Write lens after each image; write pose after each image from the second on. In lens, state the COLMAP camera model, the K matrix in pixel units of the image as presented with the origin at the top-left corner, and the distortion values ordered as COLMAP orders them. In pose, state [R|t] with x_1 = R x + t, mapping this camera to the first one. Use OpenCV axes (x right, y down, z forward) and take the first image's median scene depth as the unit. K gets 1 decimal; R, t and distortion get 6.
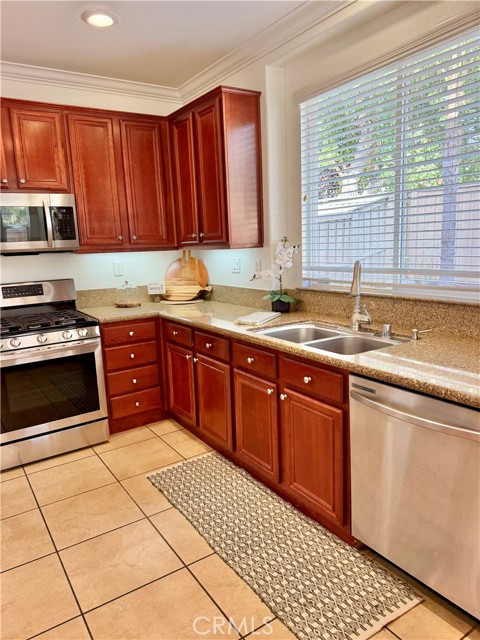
lens RADIAL K [[447.9, 0, 235.1], [0, 447.9, 321.9], [0, 0, 1]] dist [0.090004, -0.107565]
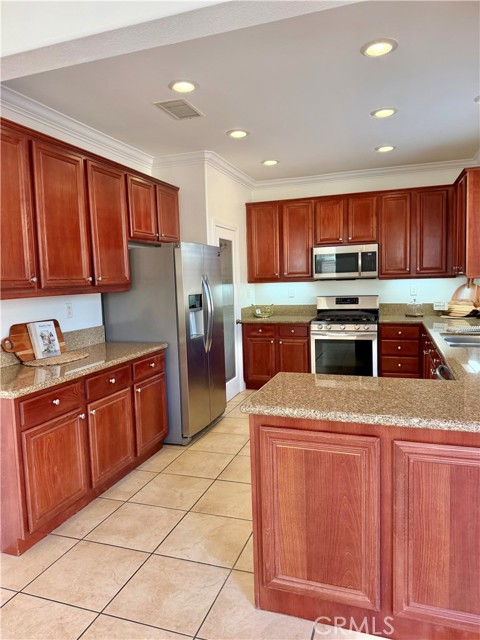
lens RADIAL K [[447.9, 0, 235.1], [0, 447.9, 321.9], [0, 0, 1]] dist [0.090004, -0.107565]
pose [[0.609364, 0.099435, -0.786631, 0.637977], [-0.135691, 0.990547, 0.020099, 0.034738], [0.781193, 0.094491, 0.617097, -0.380903]]
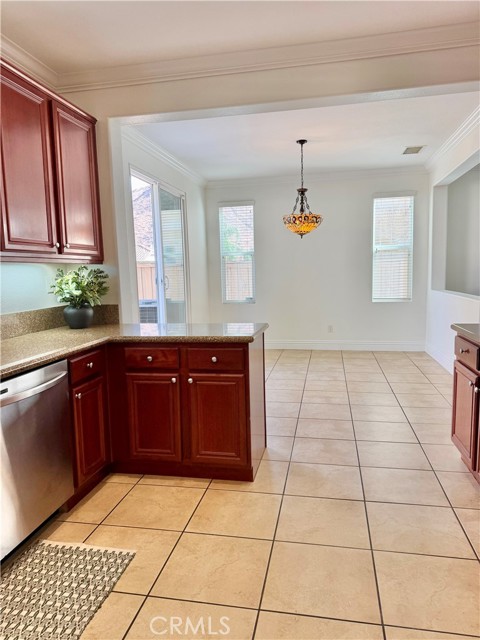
lens RADIAL K [[447.9, 0, 235.1], [0, 447.9, 321.9], [0, 0, 1]] dist [0.090004, -0.107565]
pose [[-0.707350, -0.024276, 0.706446, -0.470531], [0.178367, 0.960939, 0.211617, -0.081289], [-0.683989, 0.275694, -0.675390, 0.734760]]
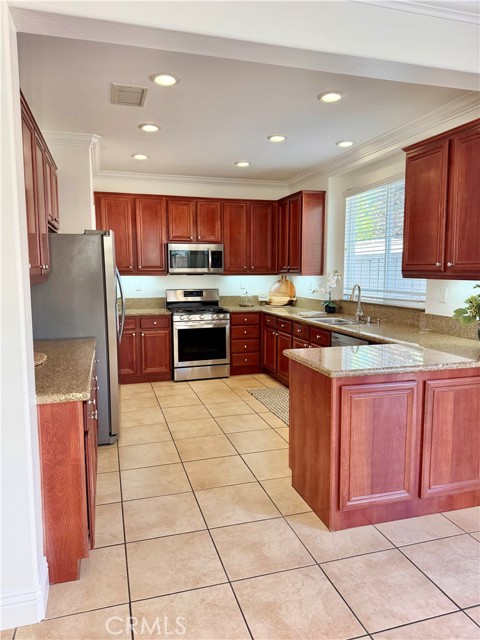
lens RADIAL K [[447.9, 0, 235.1], [0, 447.9, 321.9], [0, 0, 1]] dist [0.090004, -0.107565]
pose [[0.956549, 0.070791, -0.282848, 0.244753], [-0.086123, 0.995394, -0.042125, 0.116505], [0.278563, 0.064655, 0.958239, -0.758347]]
